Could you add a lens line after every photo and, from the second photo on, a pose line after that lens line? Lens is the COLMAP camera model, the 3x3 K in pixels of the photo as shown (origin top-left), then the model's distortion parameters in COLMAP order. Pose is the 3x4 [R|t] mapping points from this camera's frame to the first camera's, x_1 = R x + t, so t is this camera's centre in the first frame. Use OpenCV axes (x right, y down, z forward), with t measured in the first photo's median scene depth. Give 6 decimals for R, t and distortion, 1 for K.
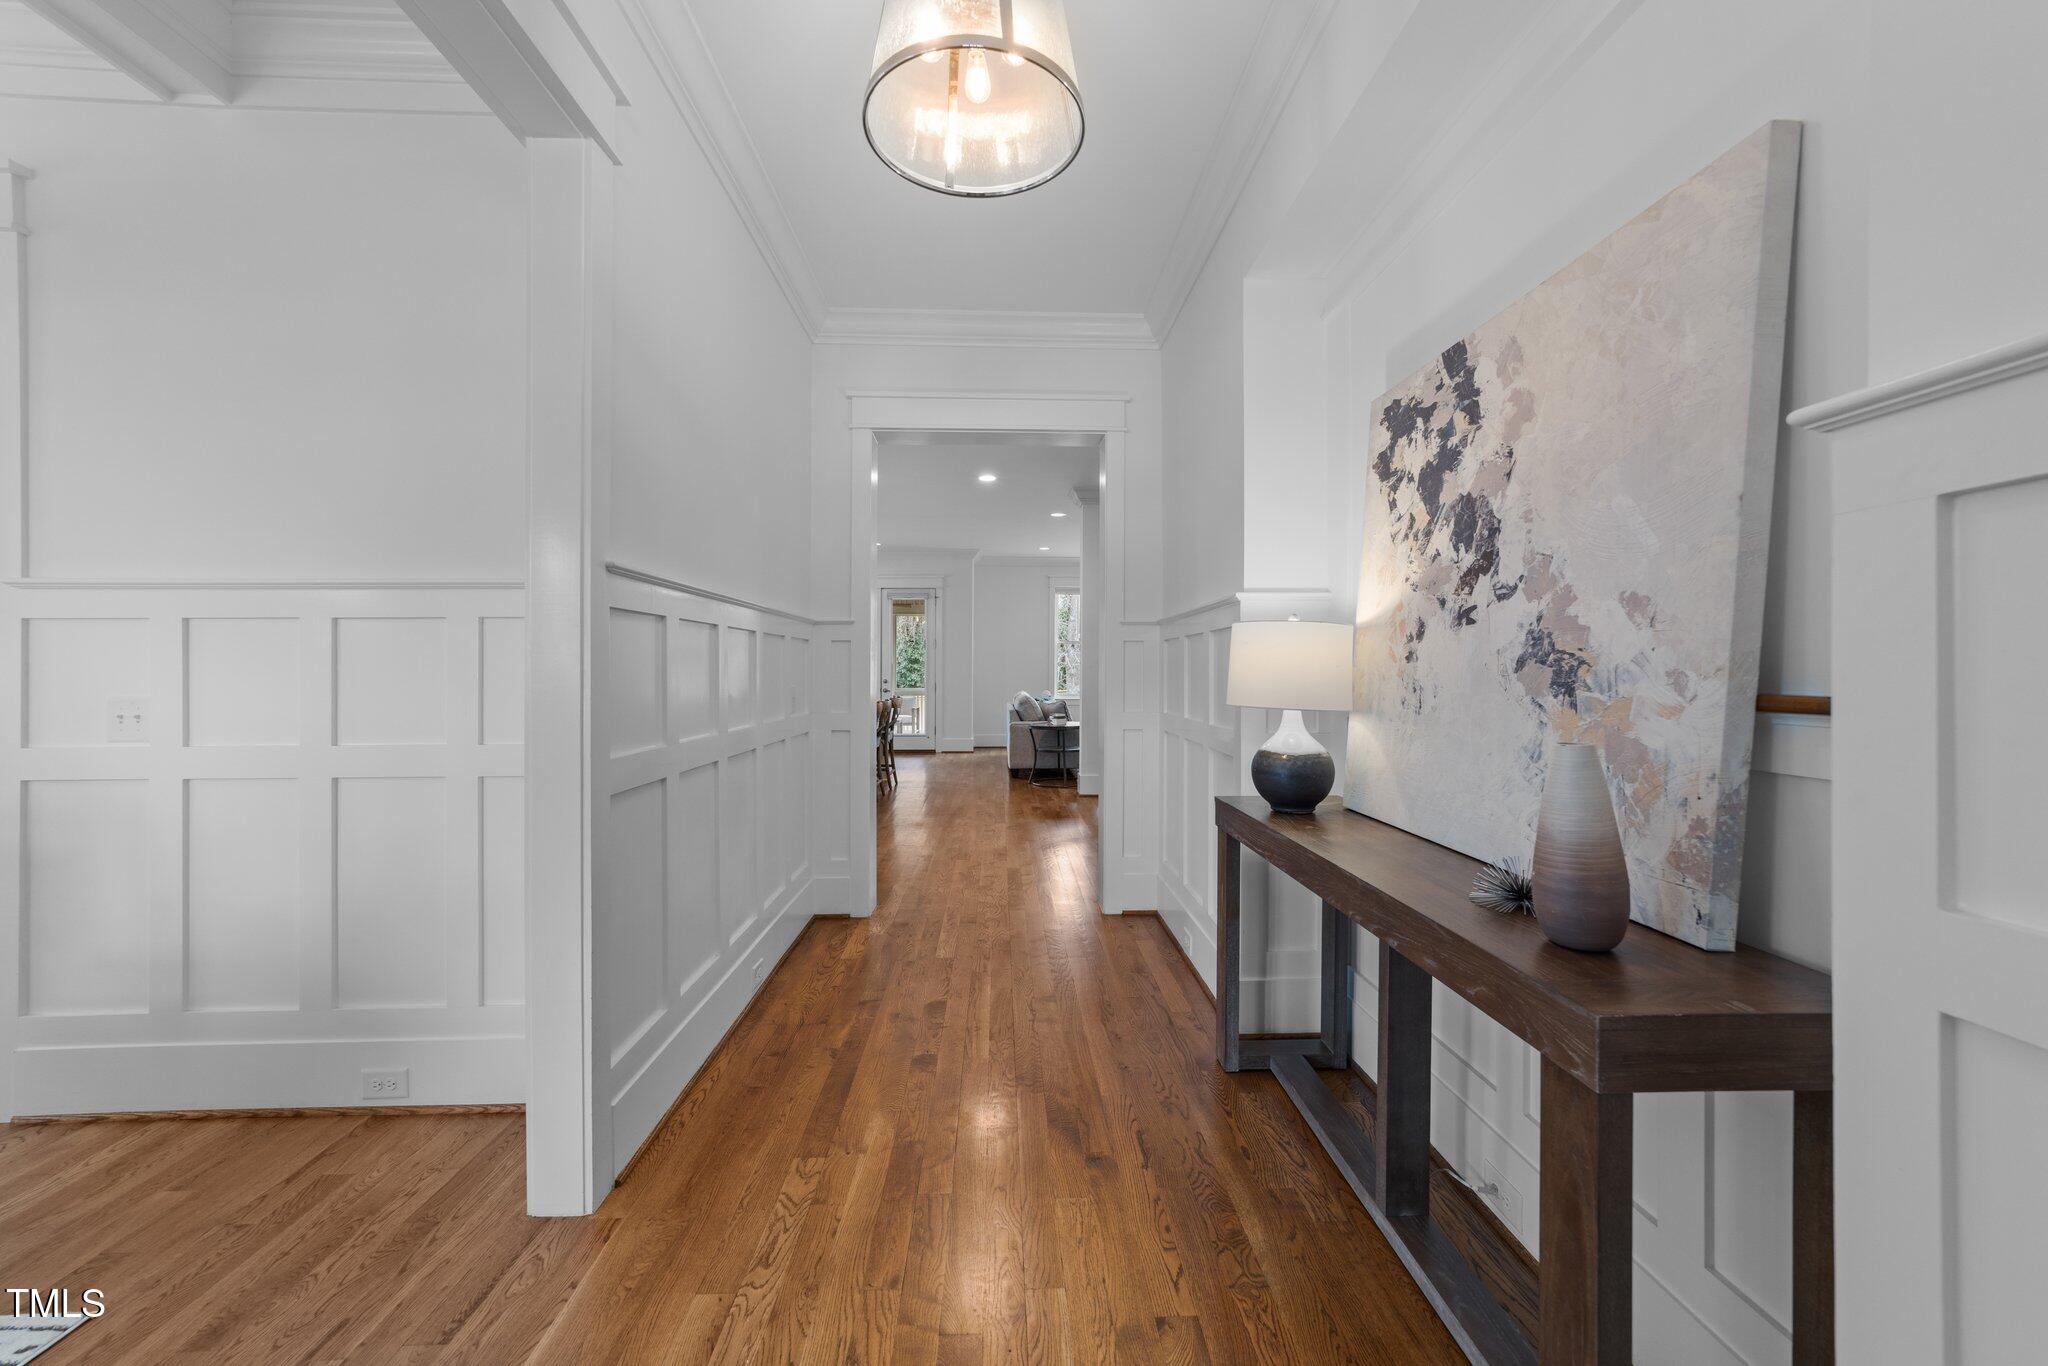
lens RADIAL K [[776.6, 0, 1026.9], [0, 776.6, 679.1], [0, 0, 1]] dist [-0.014657, 0.000533]
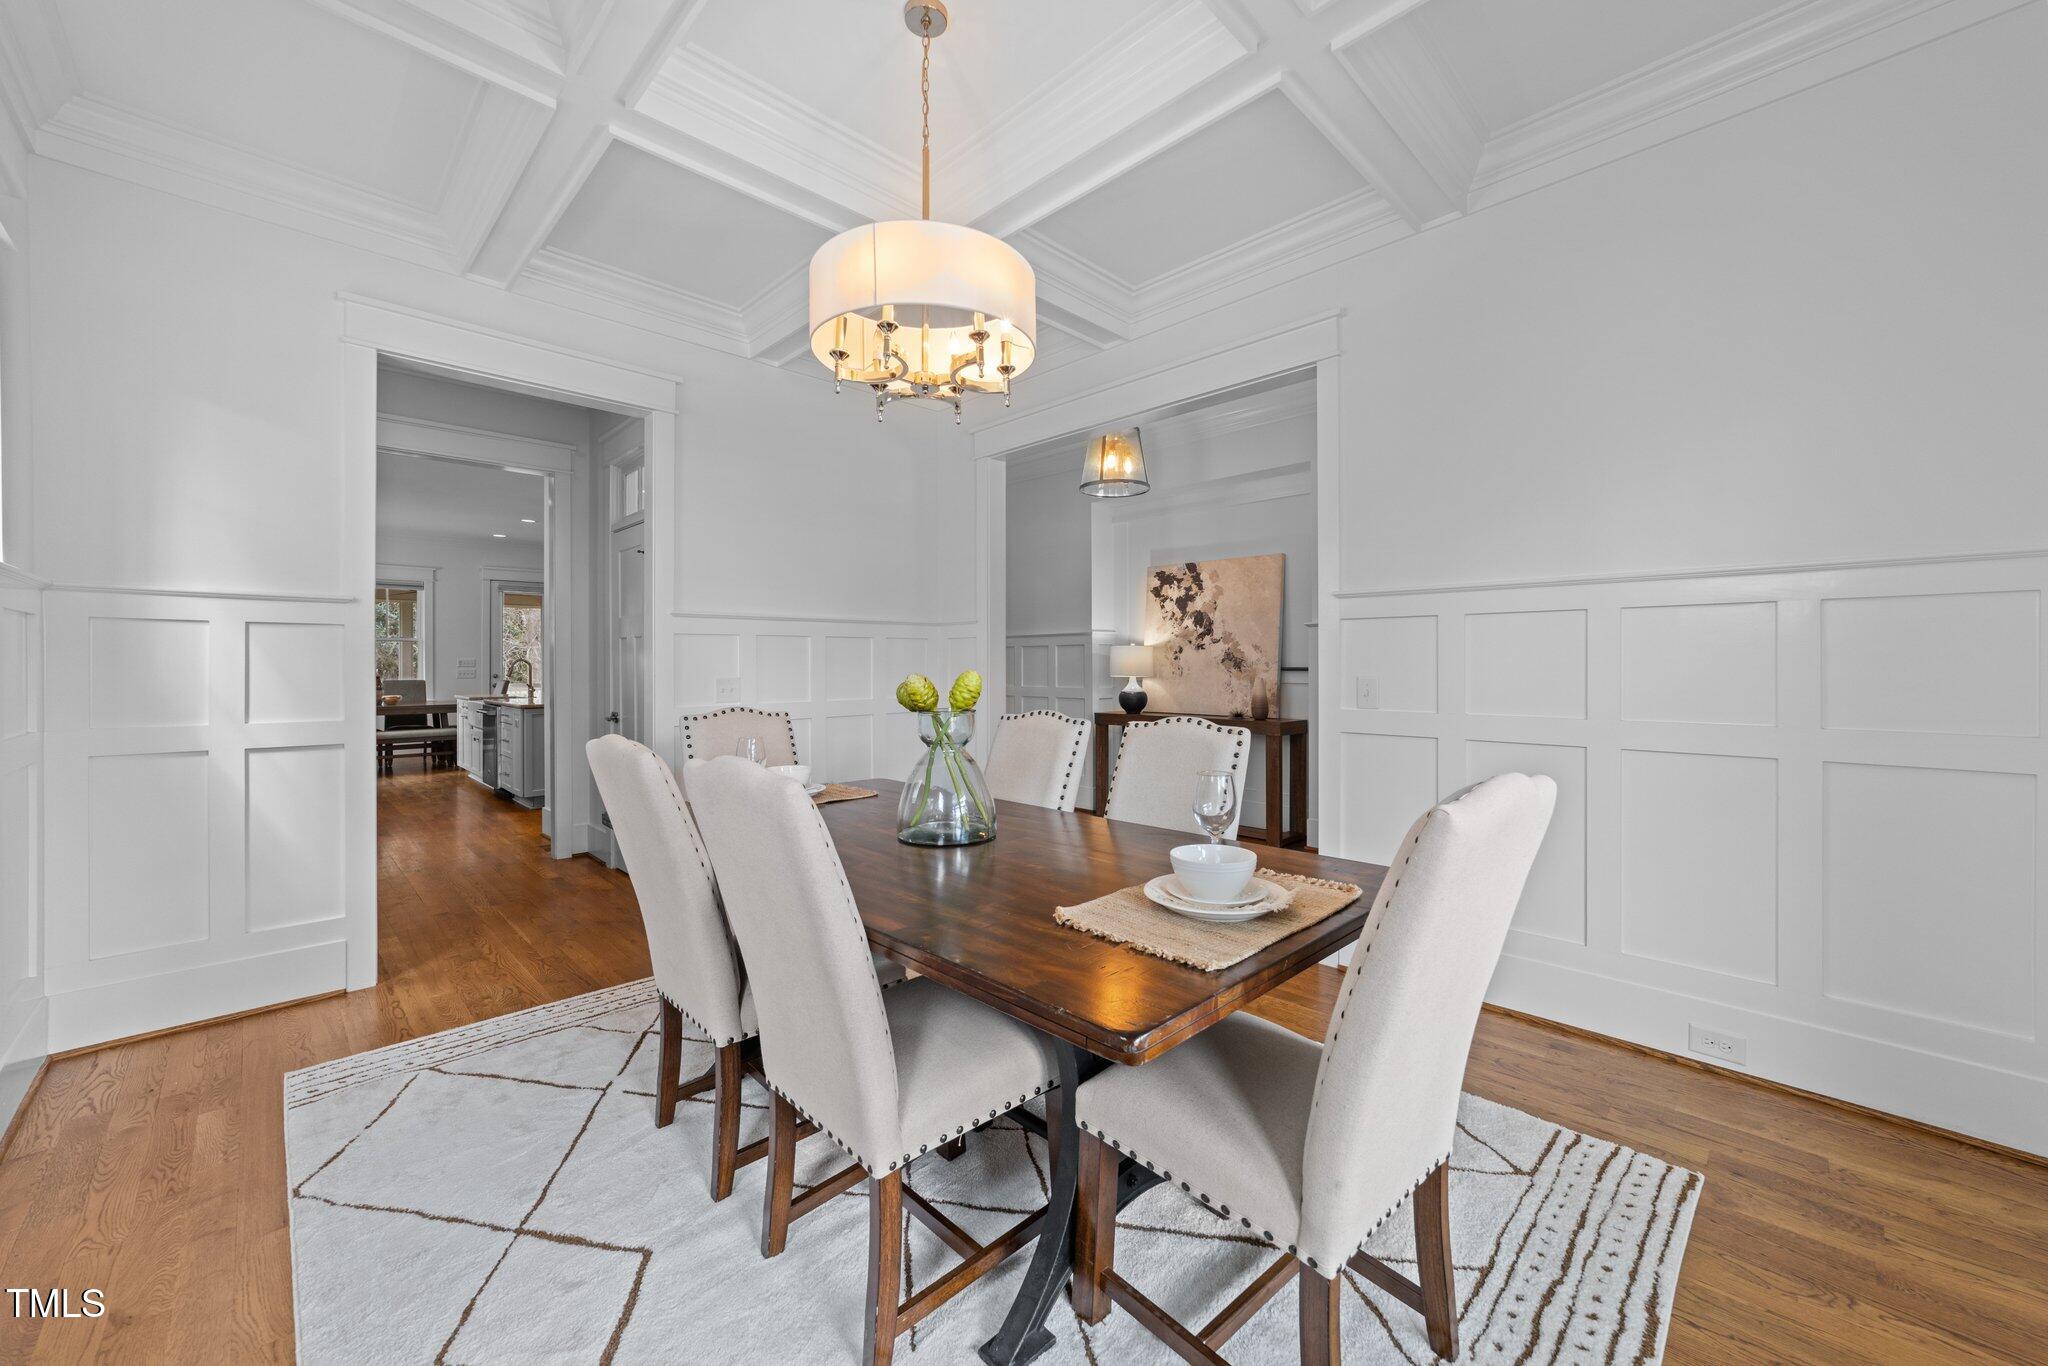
lens RADIAL K [[776.6, 0, 1023.3], [0, 776.6, 679.1], [0, 0, 1]] dist [-0.014657, 0.000533]
pose [[0.741336, 0.007026, 0.671097, -2.233524], [-0.005111, 0.999975, -0.004823, 0.079417], [-0.671114, 0.000145, 0.741354, -0.984444]]
